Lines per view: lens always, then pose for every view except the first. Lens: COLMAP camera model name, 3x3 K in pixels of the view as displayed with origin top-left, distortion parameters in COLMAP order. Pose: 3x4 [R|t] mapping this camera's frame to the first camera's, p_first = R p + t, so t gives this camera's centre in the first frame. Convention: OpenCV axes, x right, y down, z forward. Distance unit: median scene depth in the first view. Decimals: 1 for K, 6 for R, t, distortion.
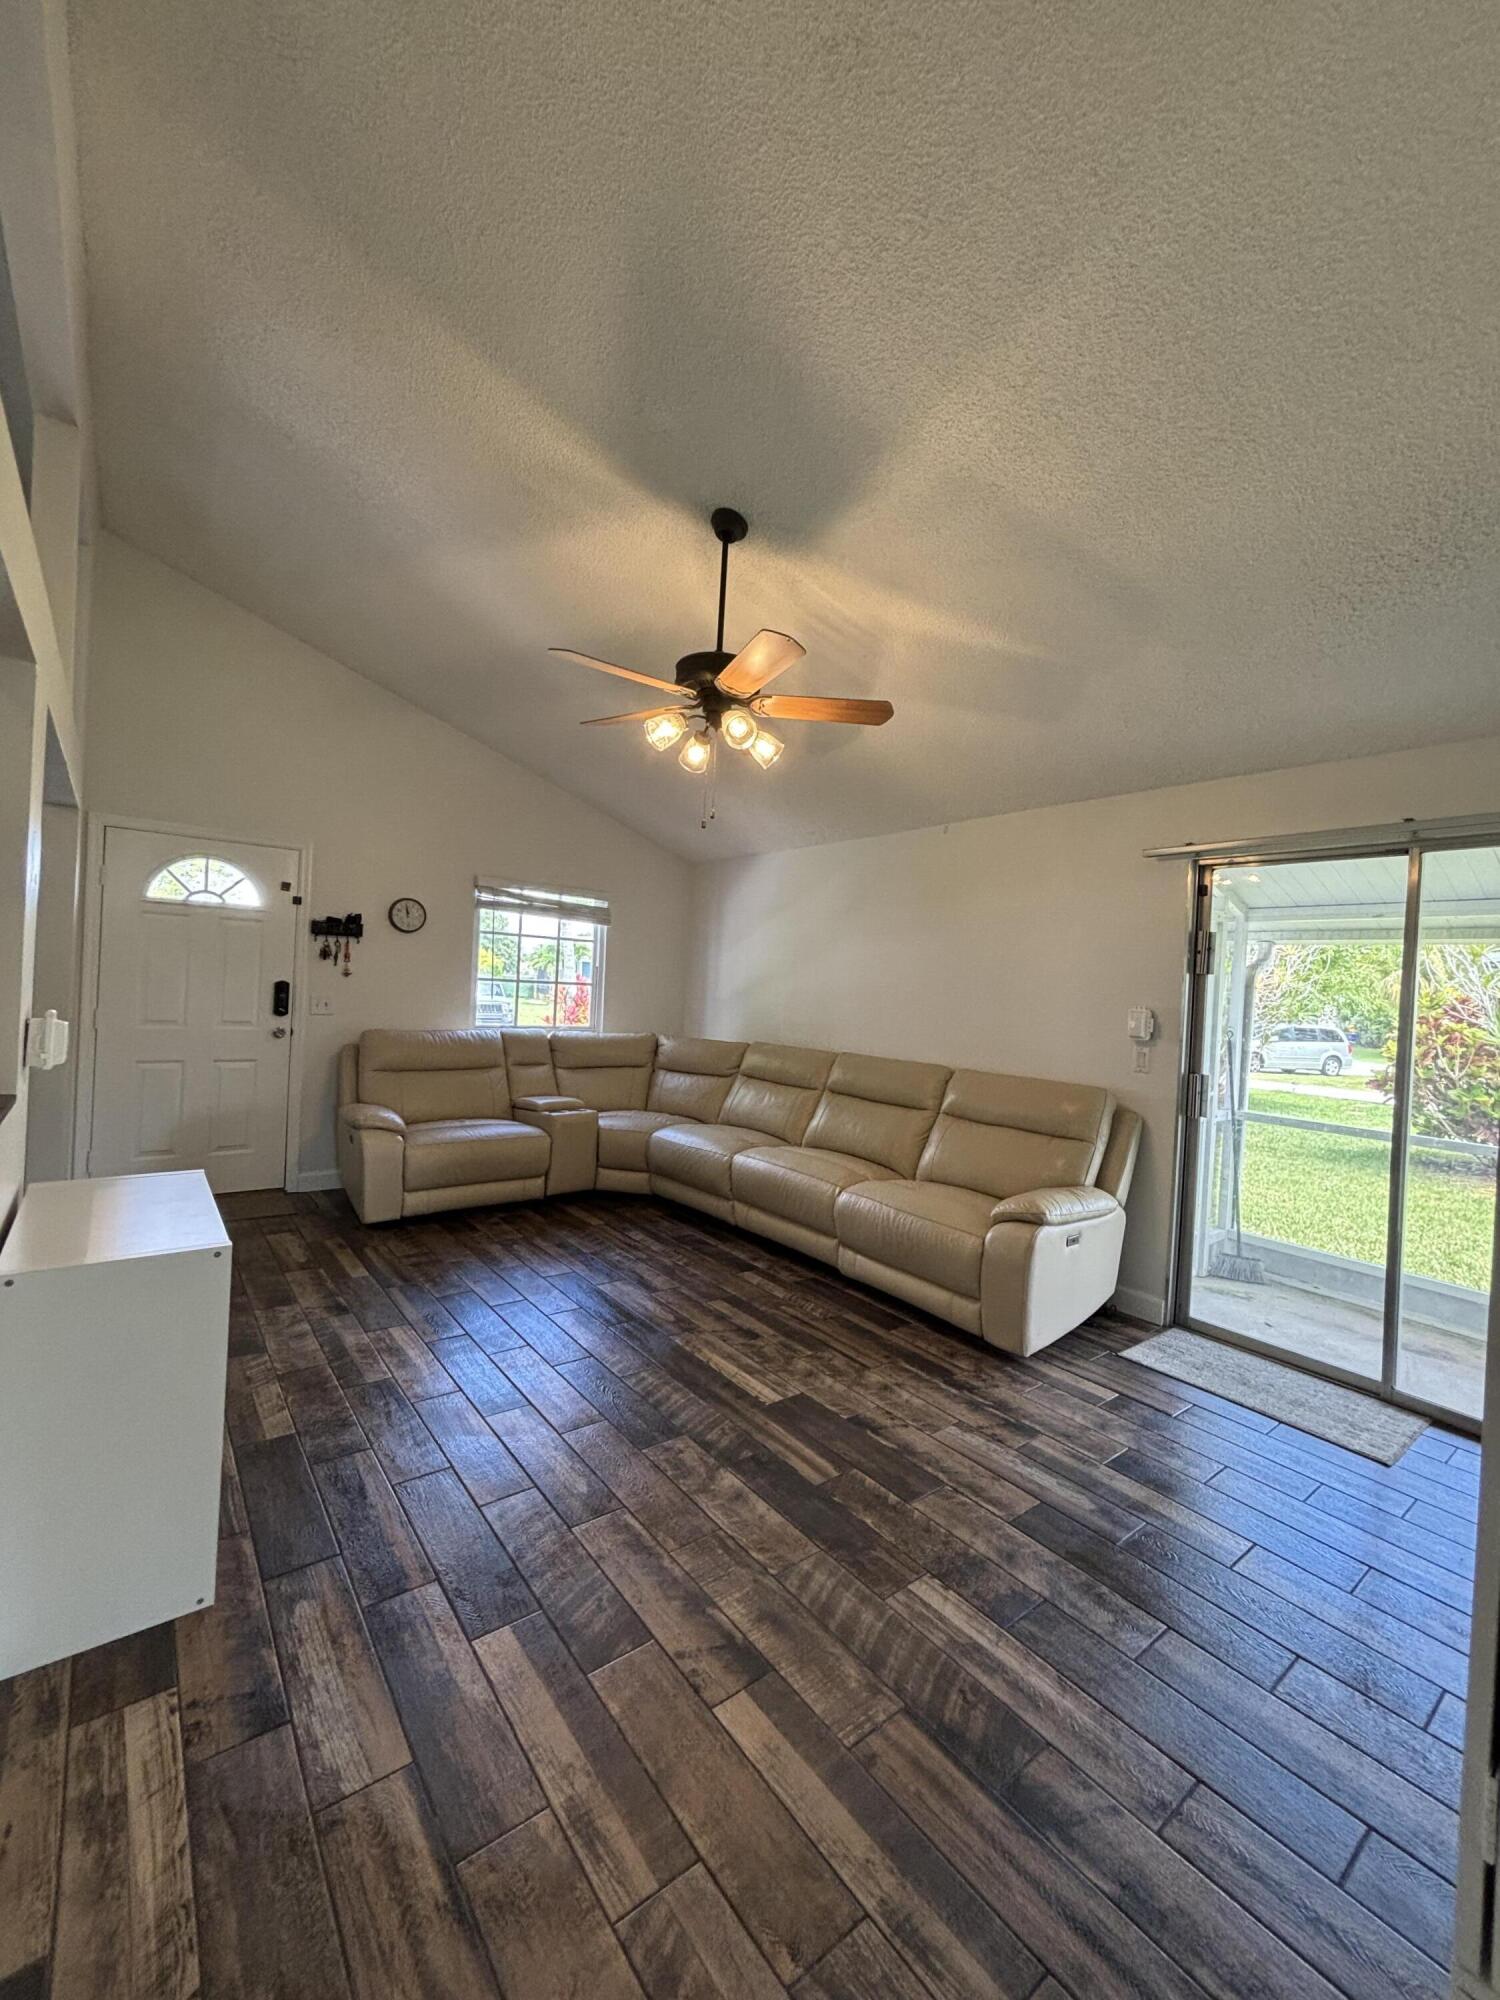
lens RADIAL K [[812.1, 0, 749.5], [0, 812.1, 992.9], [0, 0, 1]] dist [0.002556, -0.000374]
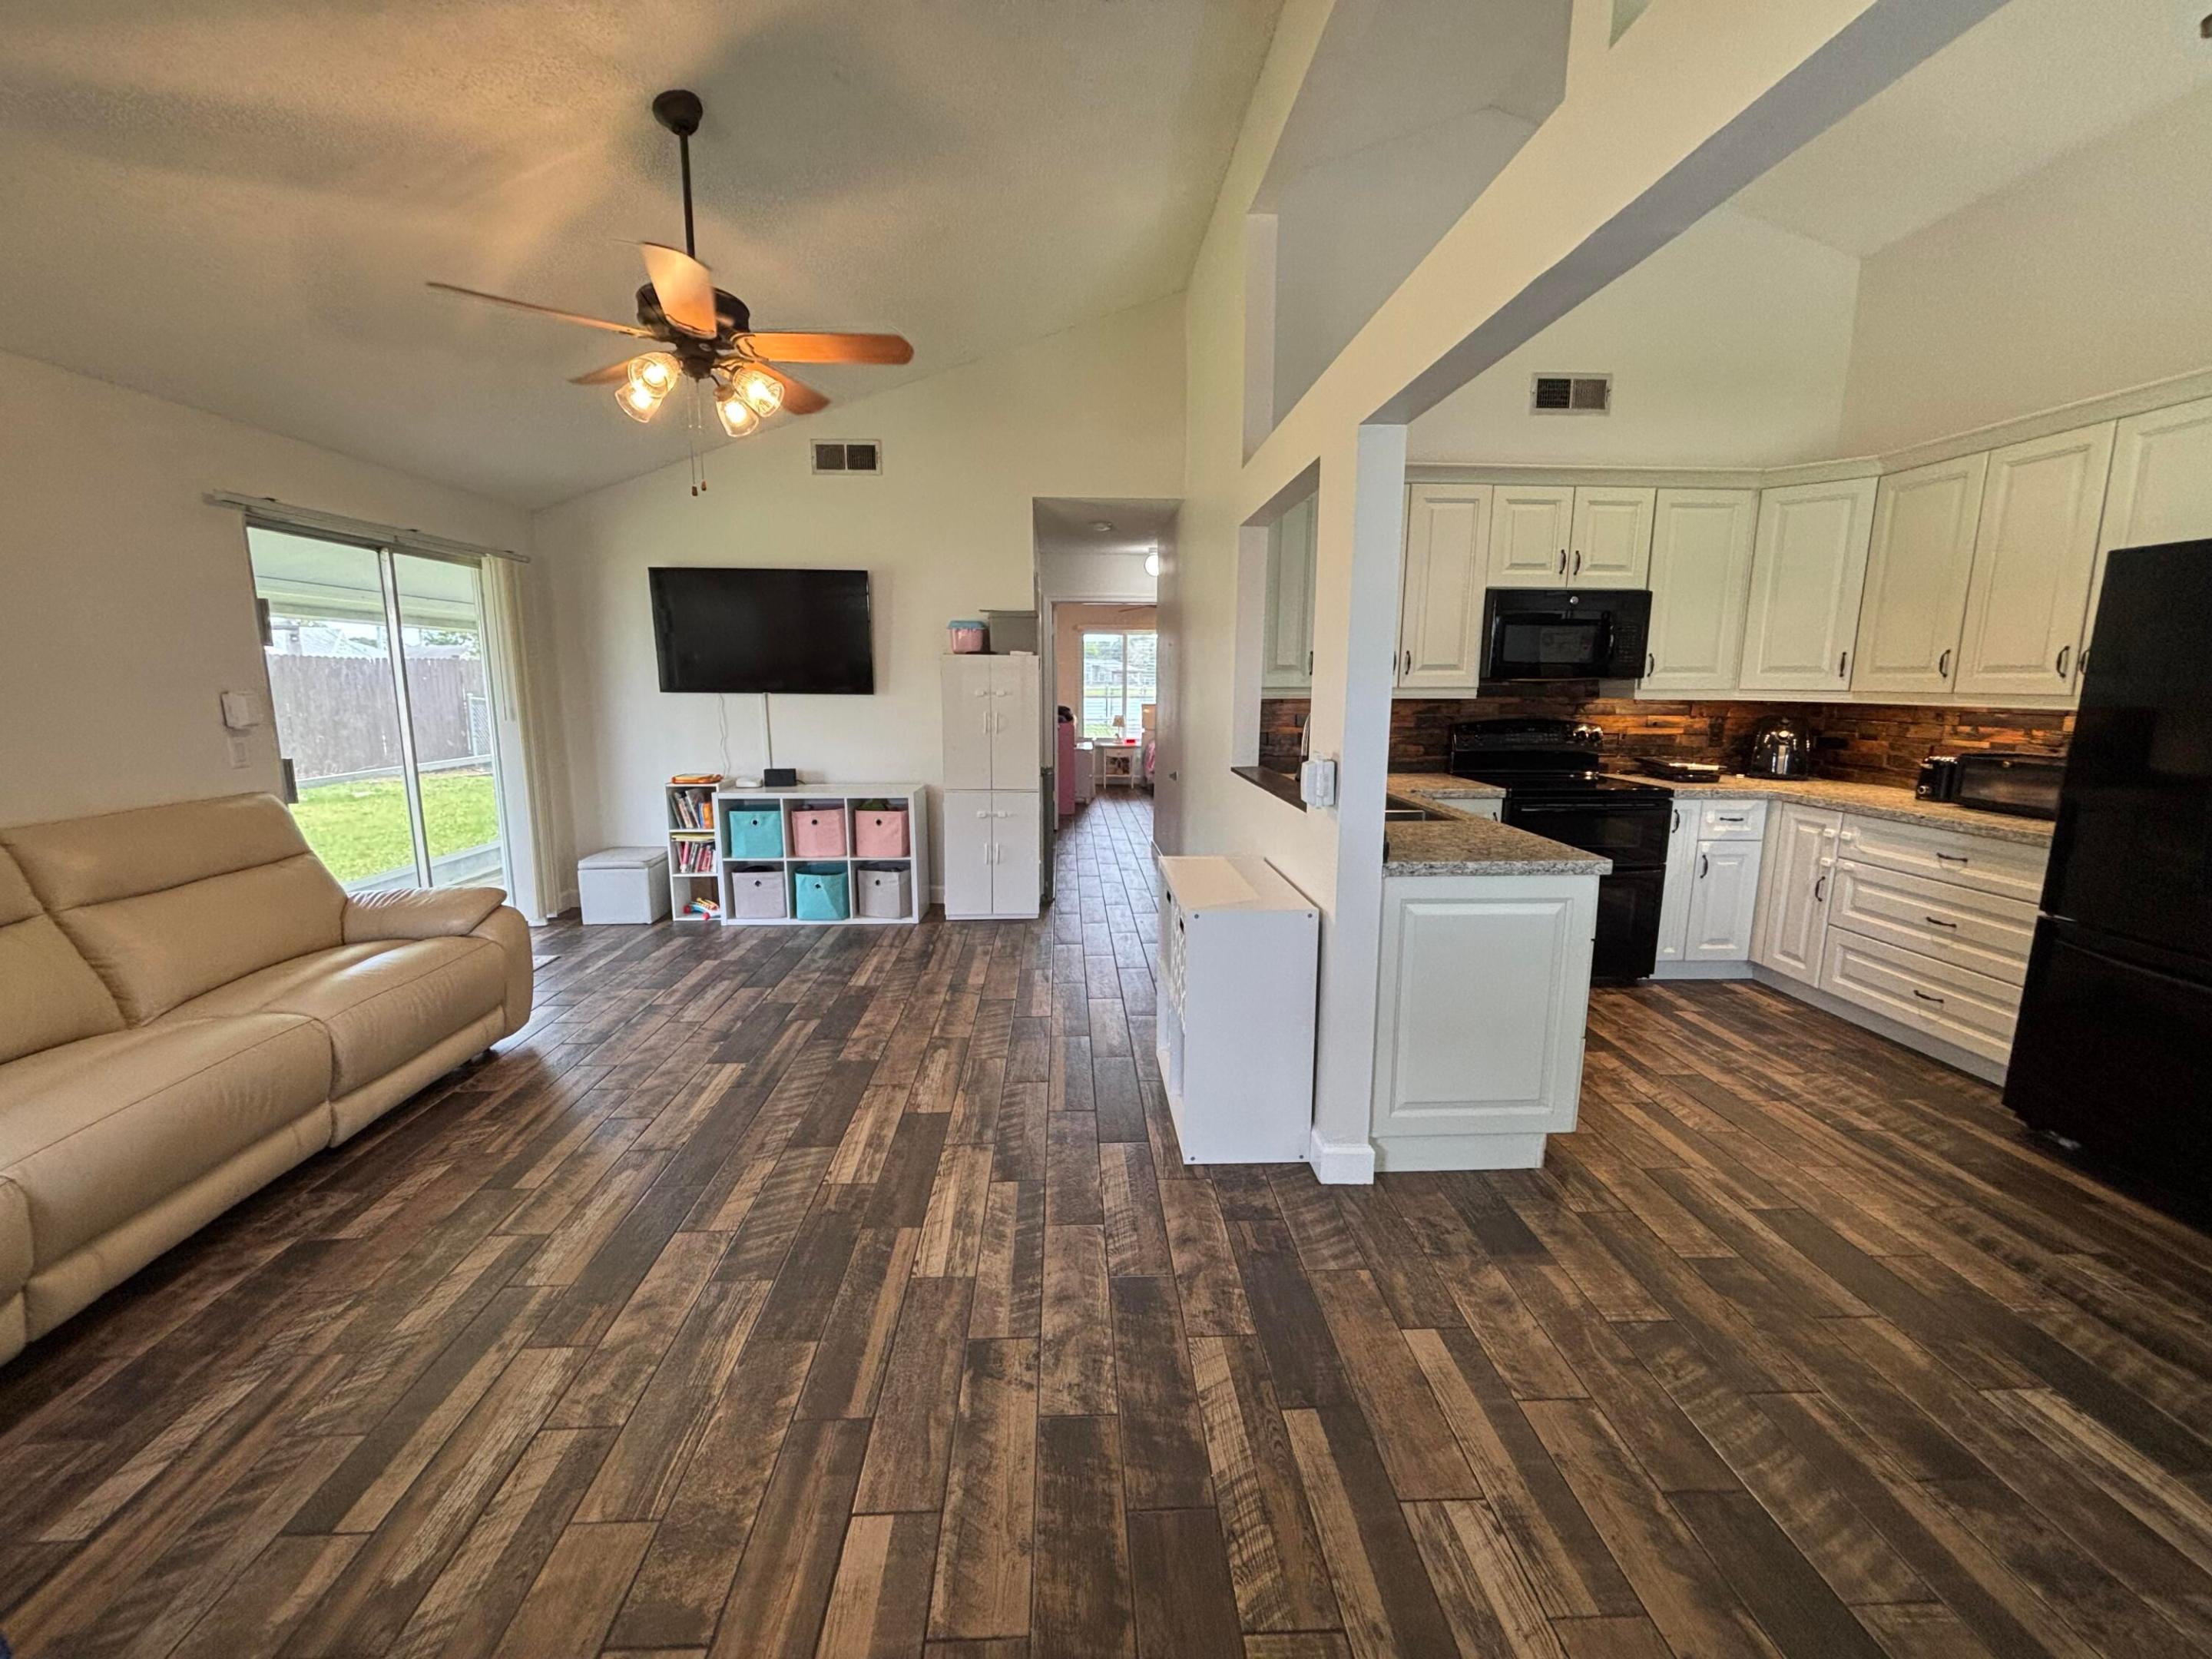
lens RADIAL K [[898.2, 0, 1097.7], [0, 898.2, 821.6], [0, 0, 1]] dist [0.002556, -0.000374]
pose [[-0.813489, -0.138725, 0.564792, -1.077508], [-0.029590, 0.979749, 0.198029, -0.084288], [-0.580827, 0.144382, -0.801120, 1.750217]]
